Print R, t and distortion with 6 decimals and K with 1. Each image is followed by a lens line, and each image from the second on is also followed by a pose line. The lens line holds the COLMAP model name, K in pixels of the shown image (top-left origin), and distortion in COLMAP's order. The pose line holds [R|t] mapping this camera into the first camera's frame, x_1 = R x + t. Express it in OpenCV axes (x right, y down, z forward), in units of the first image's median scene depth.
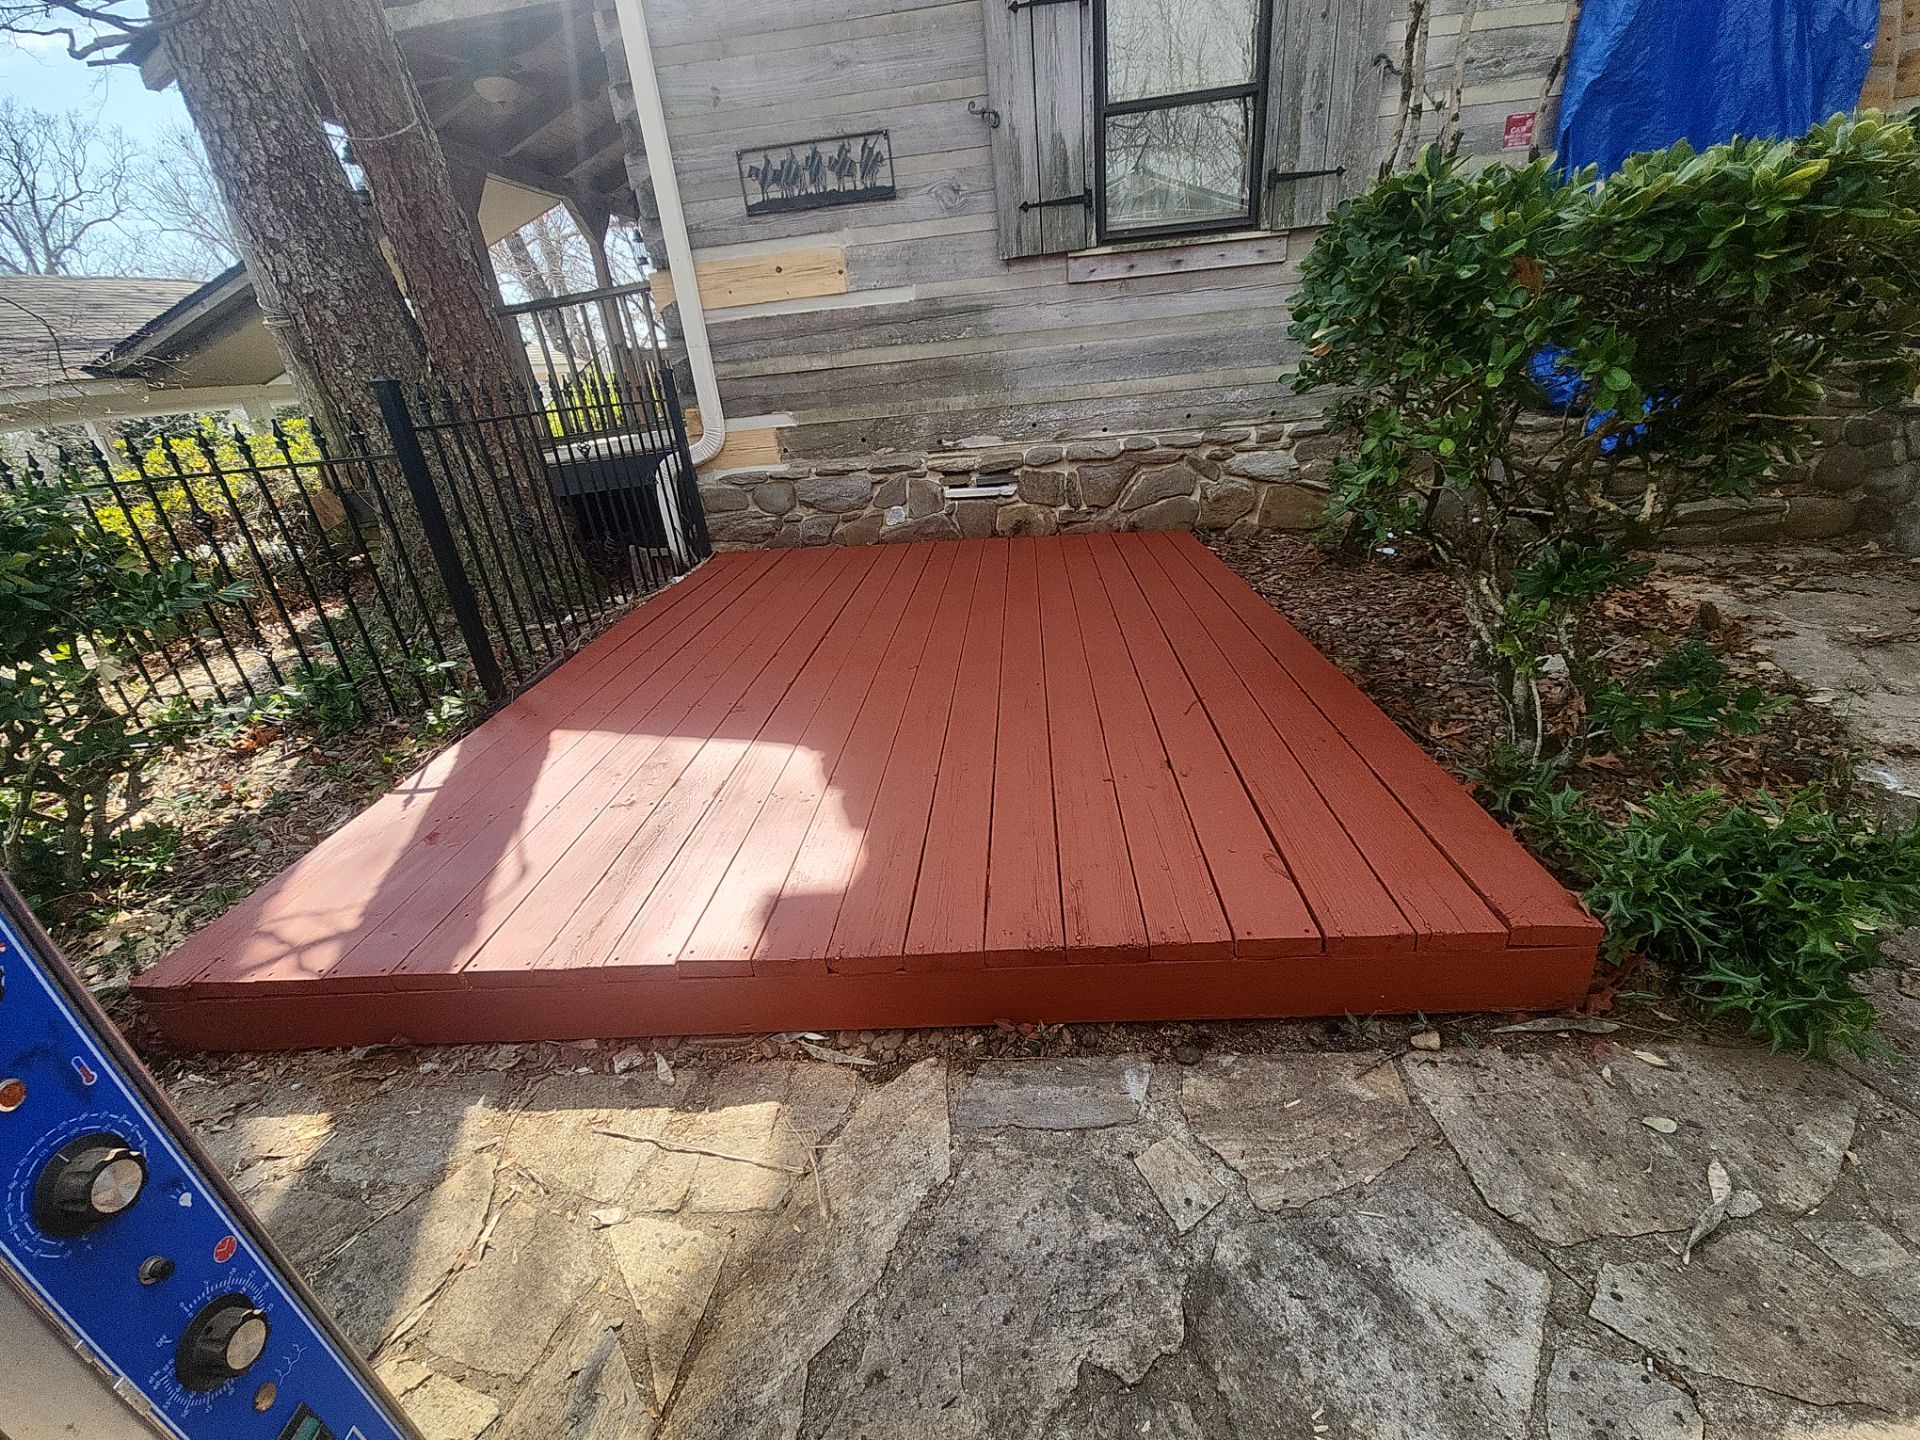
lens RADIAL K [[778.9, 0, 960.1], [0, 778.9, 720.9], [0, 0, 1]] dist [0.017208, -0.000014]
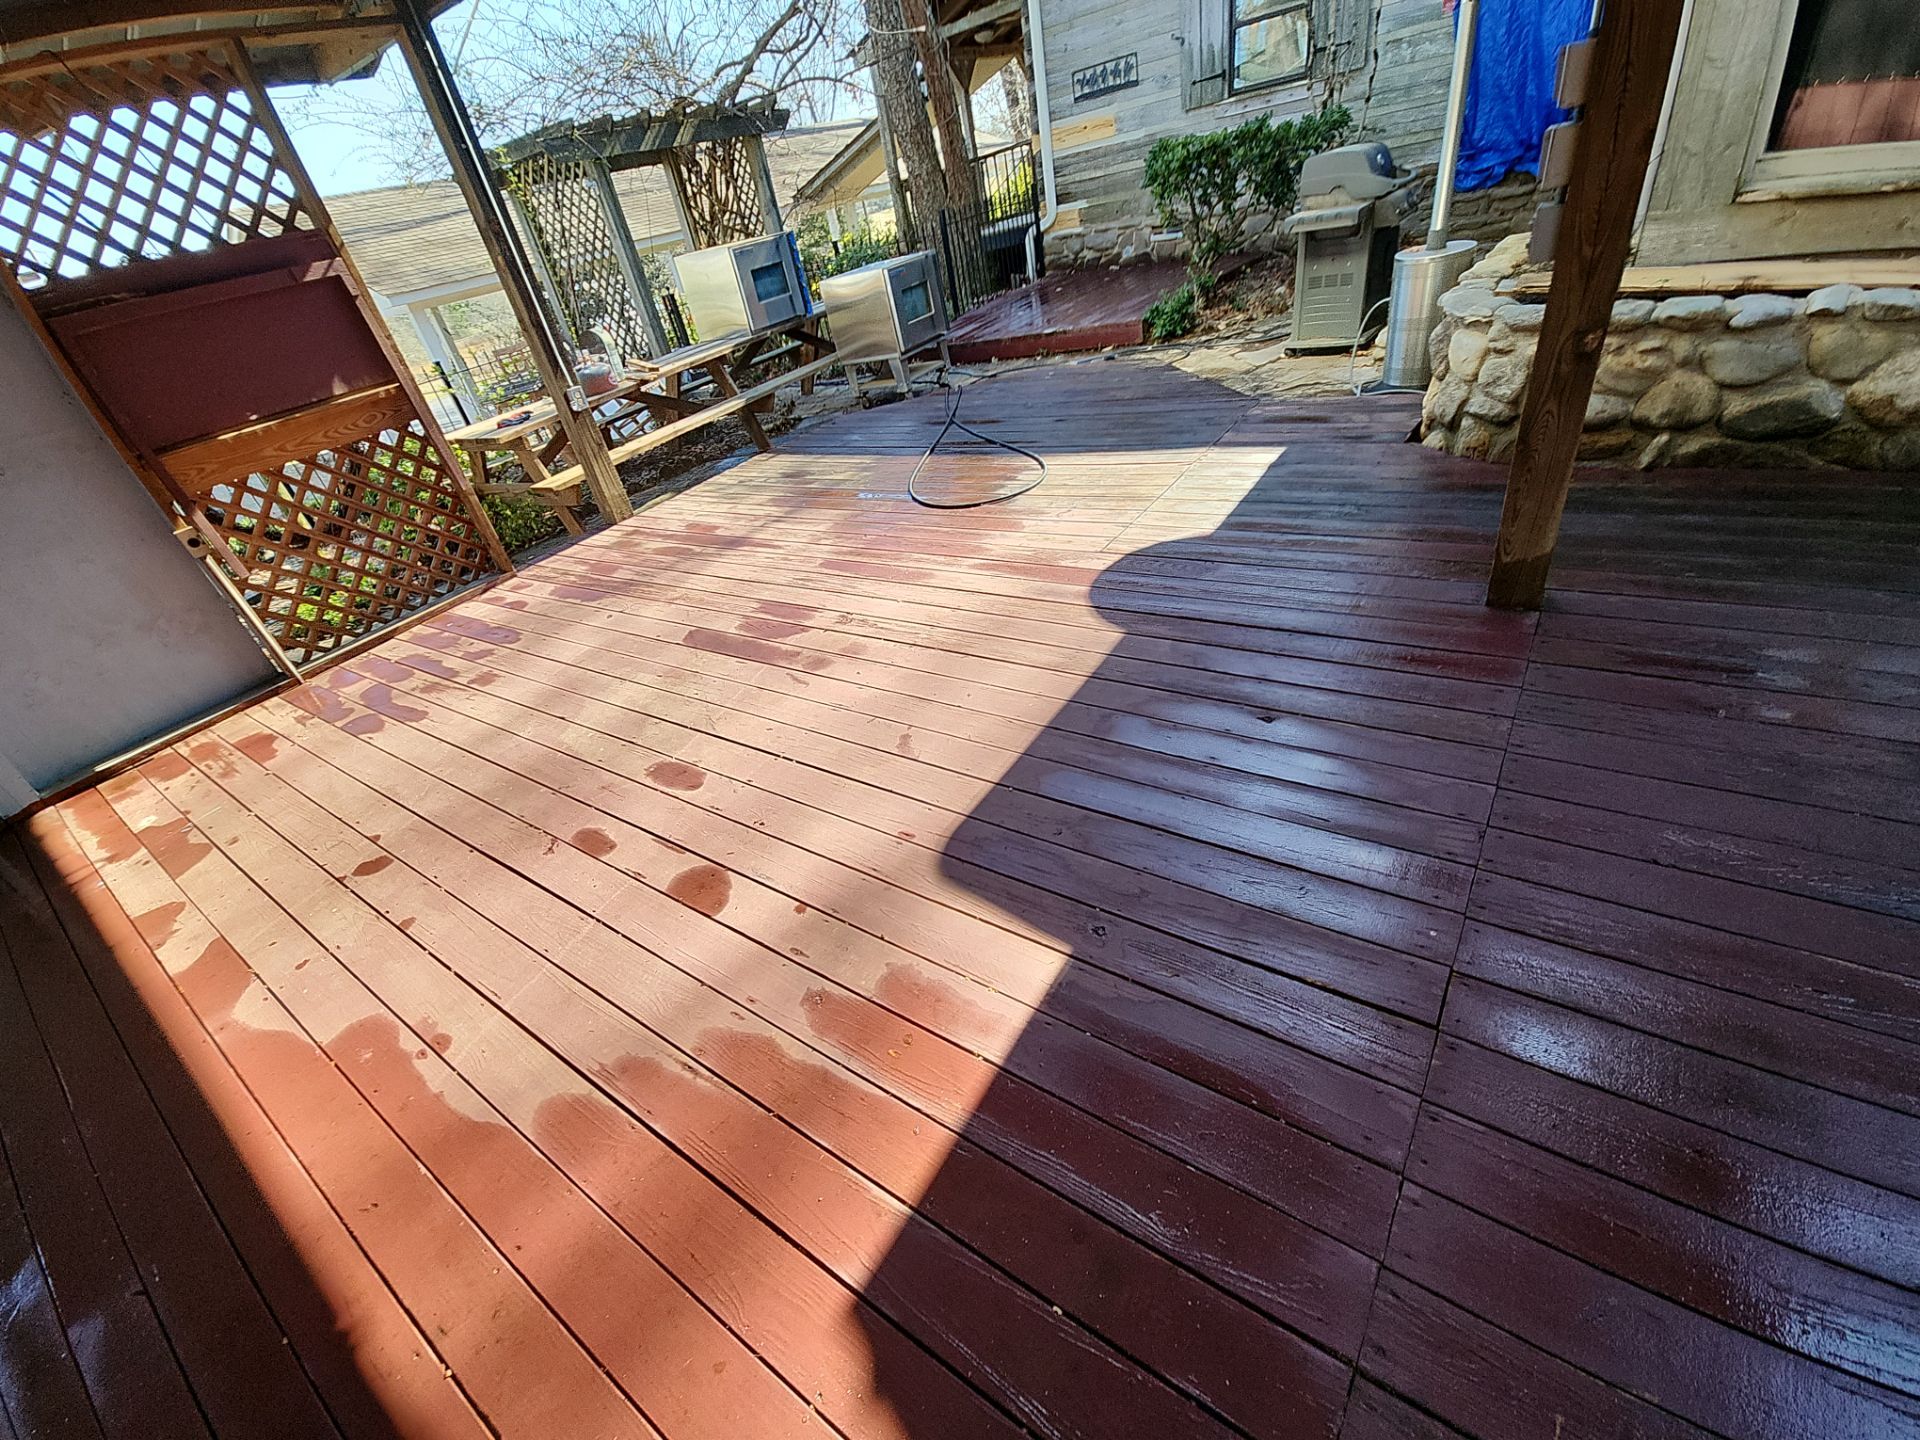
lens RADIAL K [[778.9, 0, 951.7], [0, 778.9, 713.6], [0, 0, 1]] dist [0.017208, -0.000014]
pose [[0.869399, 0.212792, -0.445943, 0.755516], [-0.103066, 0.960762, 0.257513, 0.460587], [0.483242, -0.177920, 0.857218, -1.327656]]
